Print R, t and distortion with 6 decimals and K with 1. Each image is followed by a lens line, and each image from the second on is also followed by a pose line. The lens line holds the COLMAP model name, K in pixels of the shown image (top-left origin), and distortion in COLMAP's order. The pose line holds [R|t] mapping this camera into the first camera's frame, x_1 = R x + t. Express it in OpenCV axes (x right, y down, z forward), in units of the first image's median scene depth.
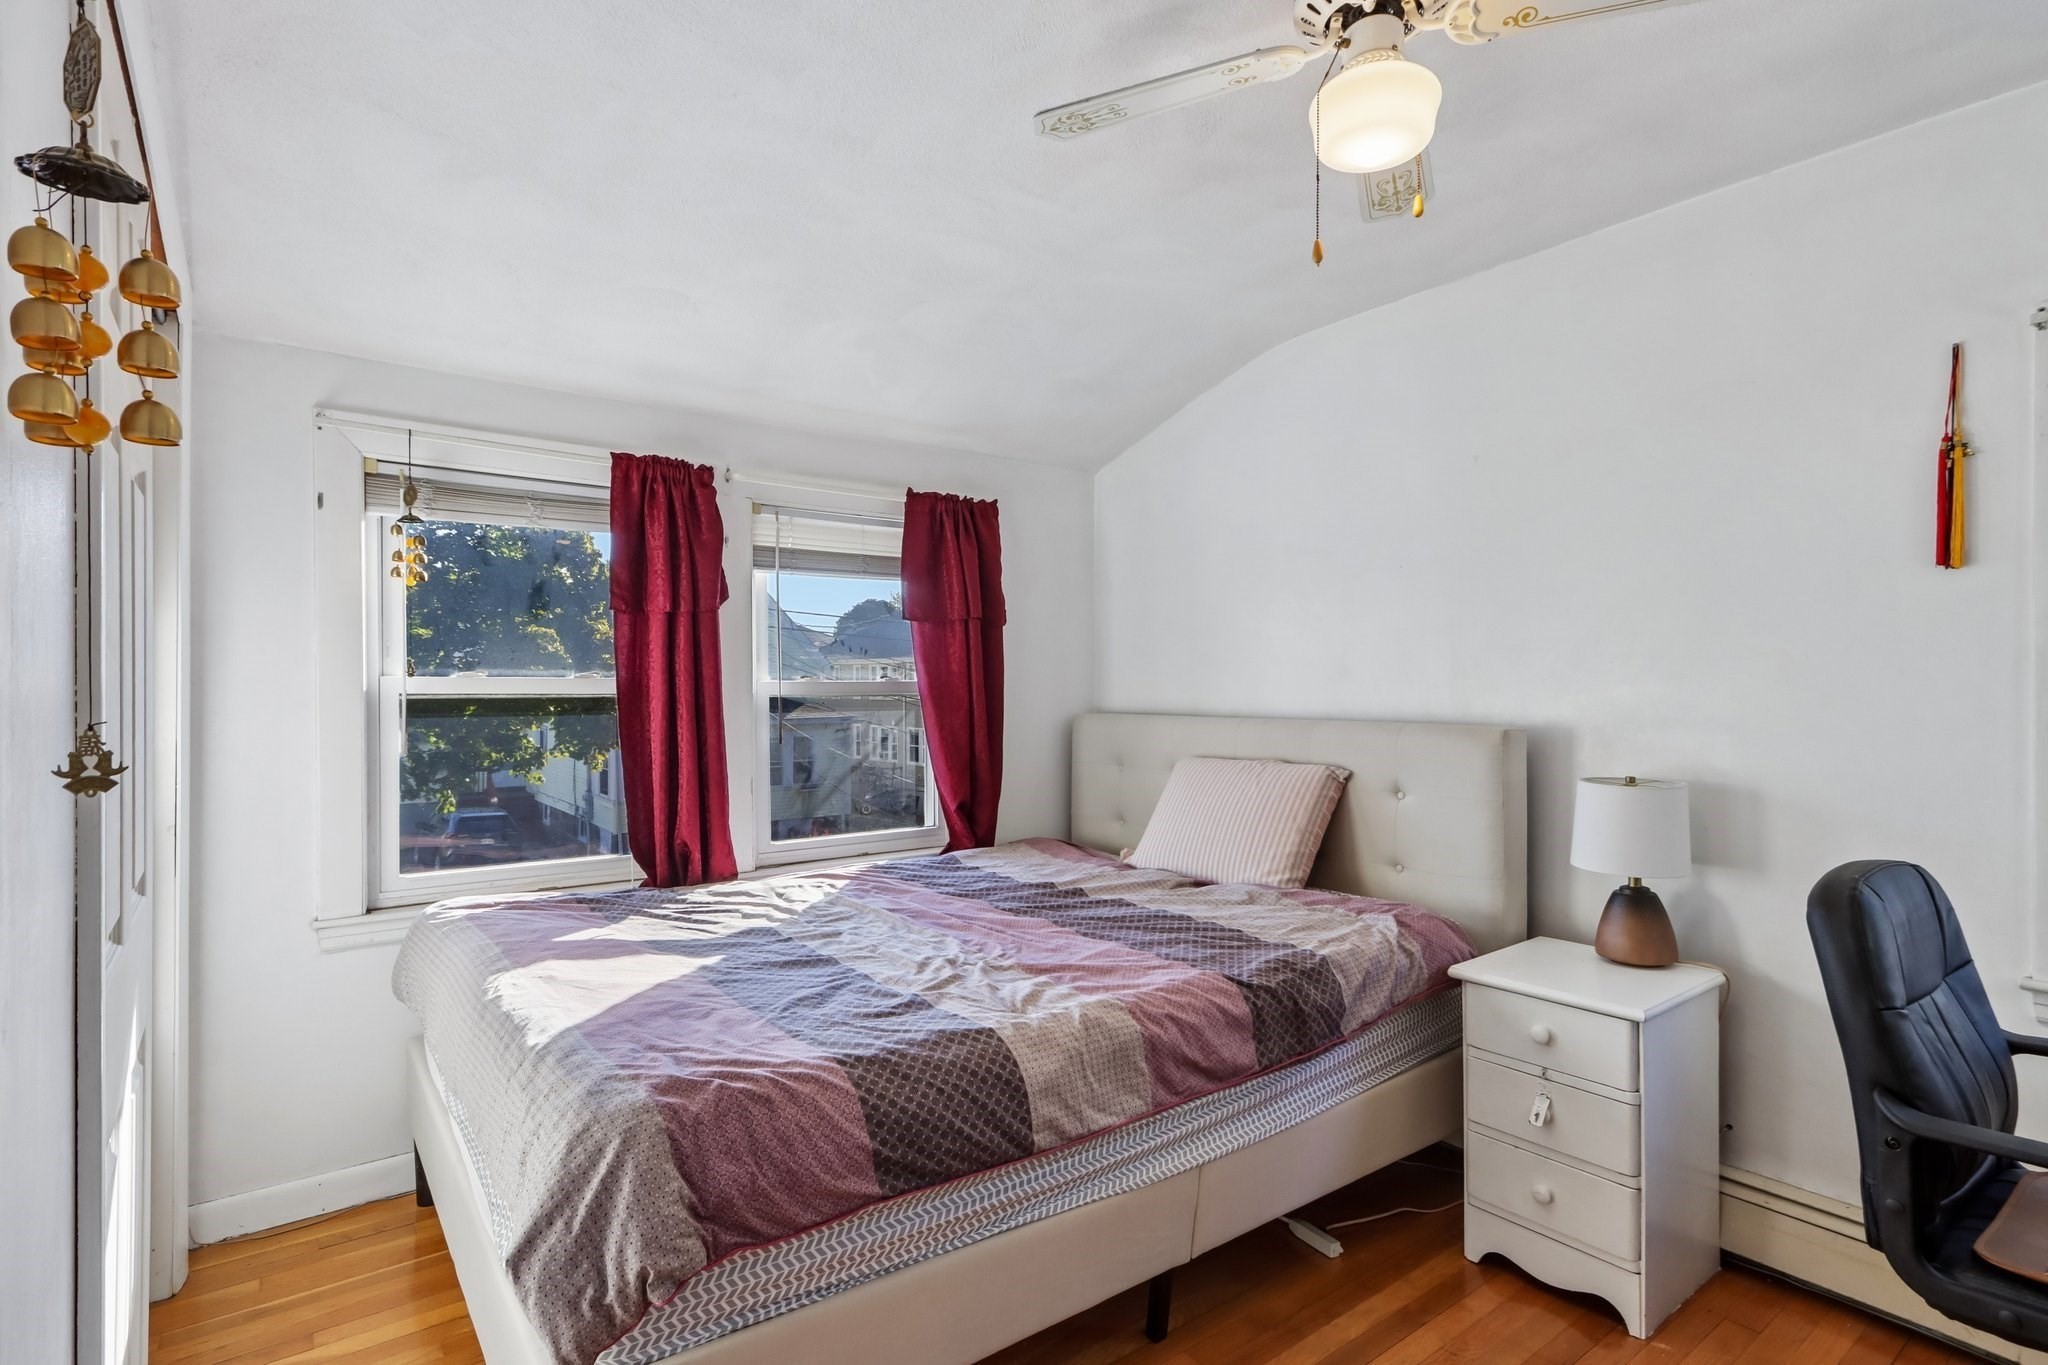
lens RADIAL K [[1016.3, 0, 1023.5], [0, 1016.3, 684.4], [0, 0, 1]] dist [0.003728, 0.000079]
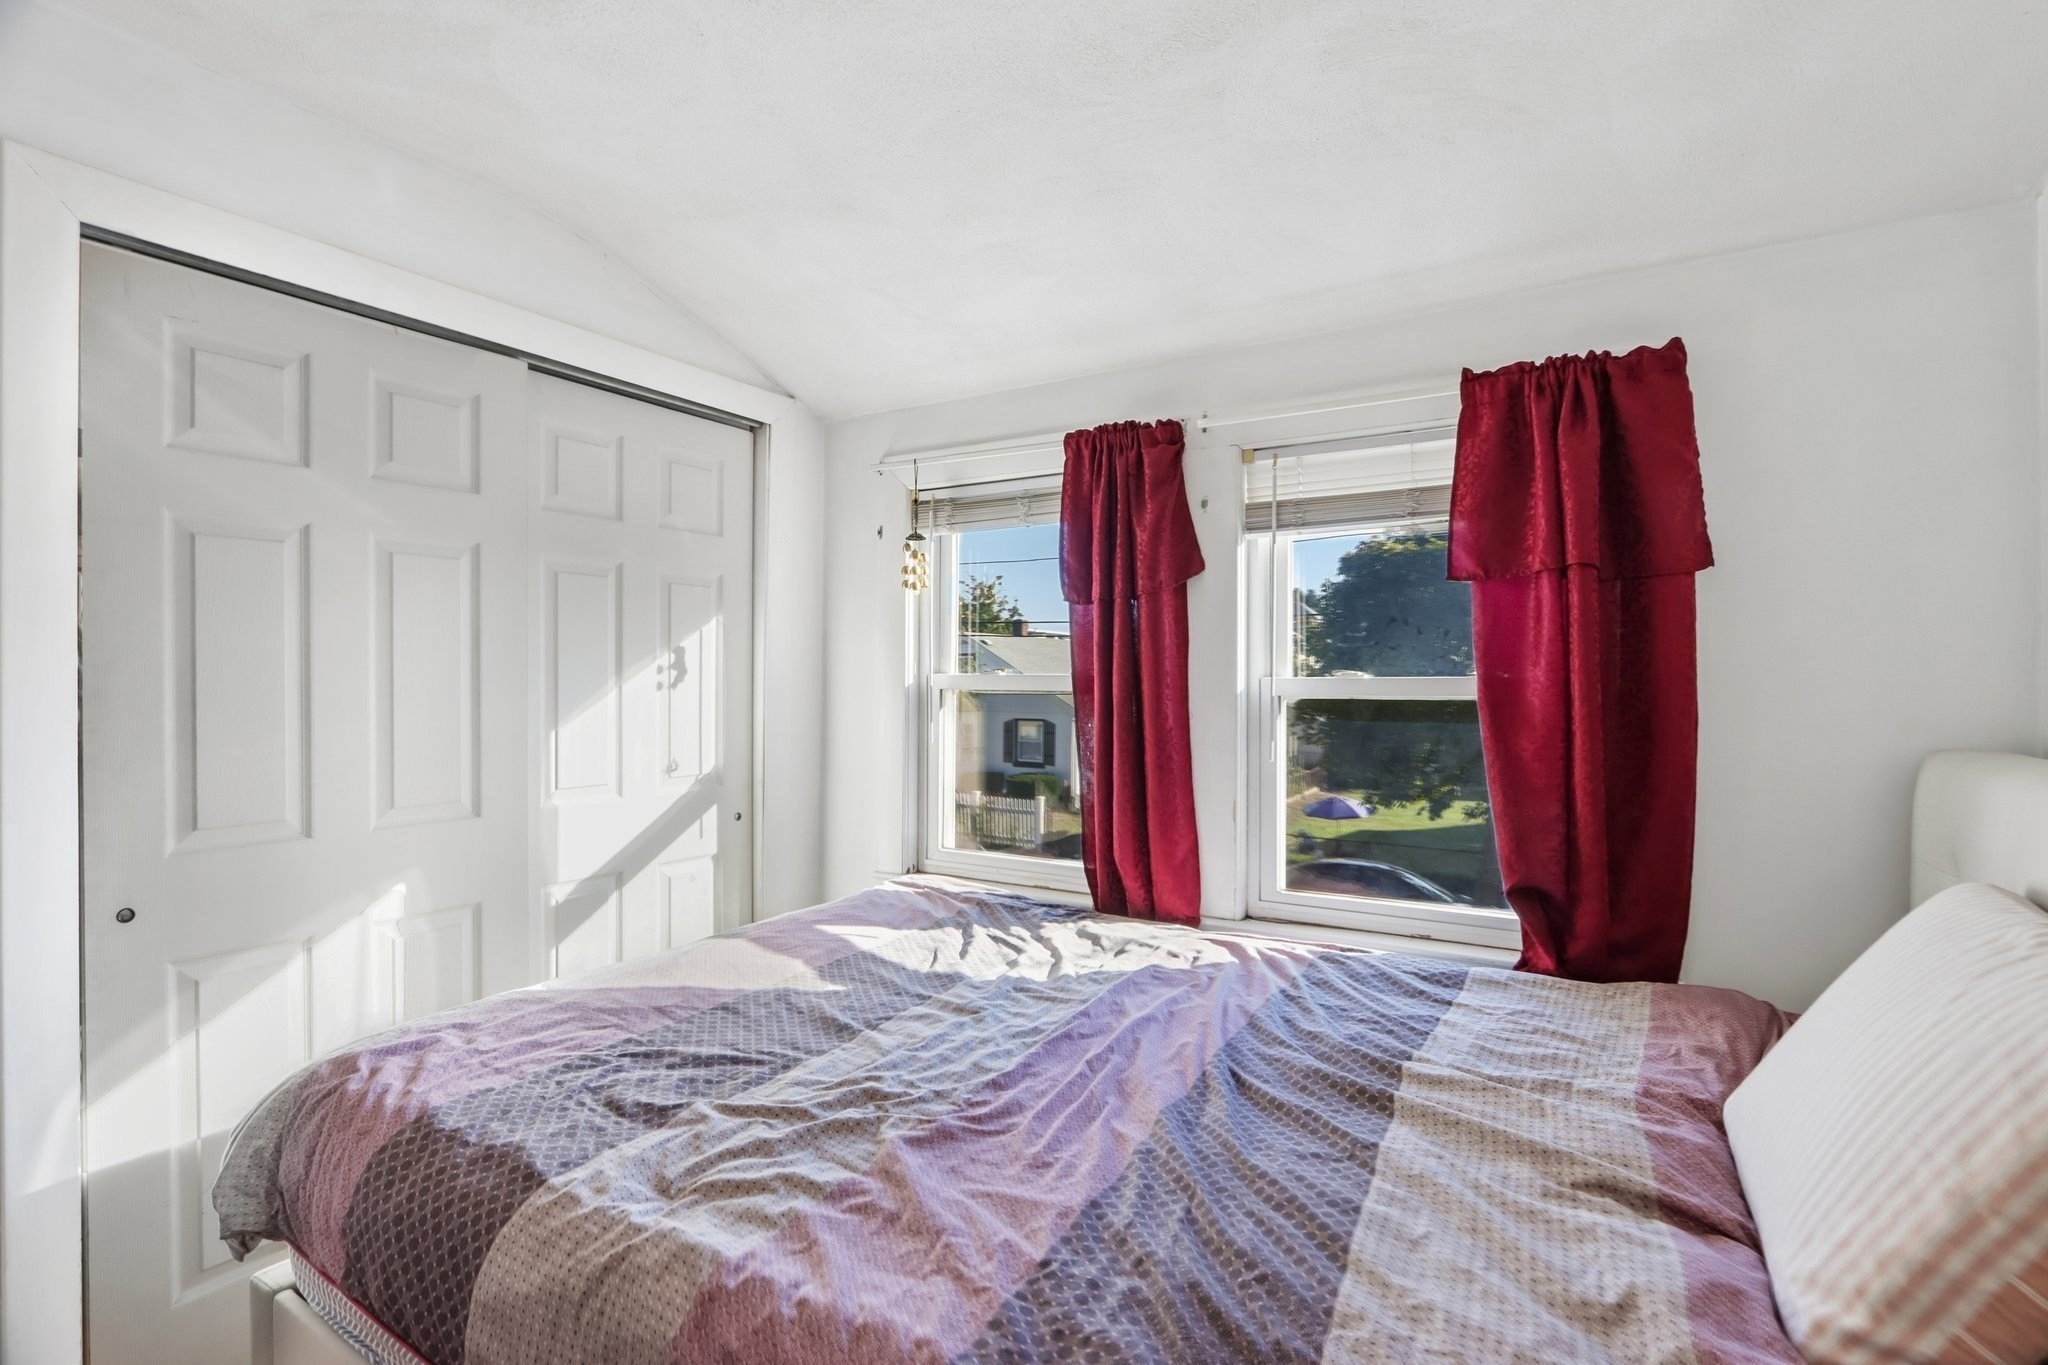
lens RADIAL K [[964.0, 0, 1023.3], [0, 964.0, 678.8], [0, 0, 1]] dist [-0.021425, -0.000644]
pose [[0.365546, -0.004994, -0.930780, 0.359873], [-0.006705, 0.999946, -0.007998, 0.004640], [0.930769, 0.009164, 0.365493, 0.570822]]
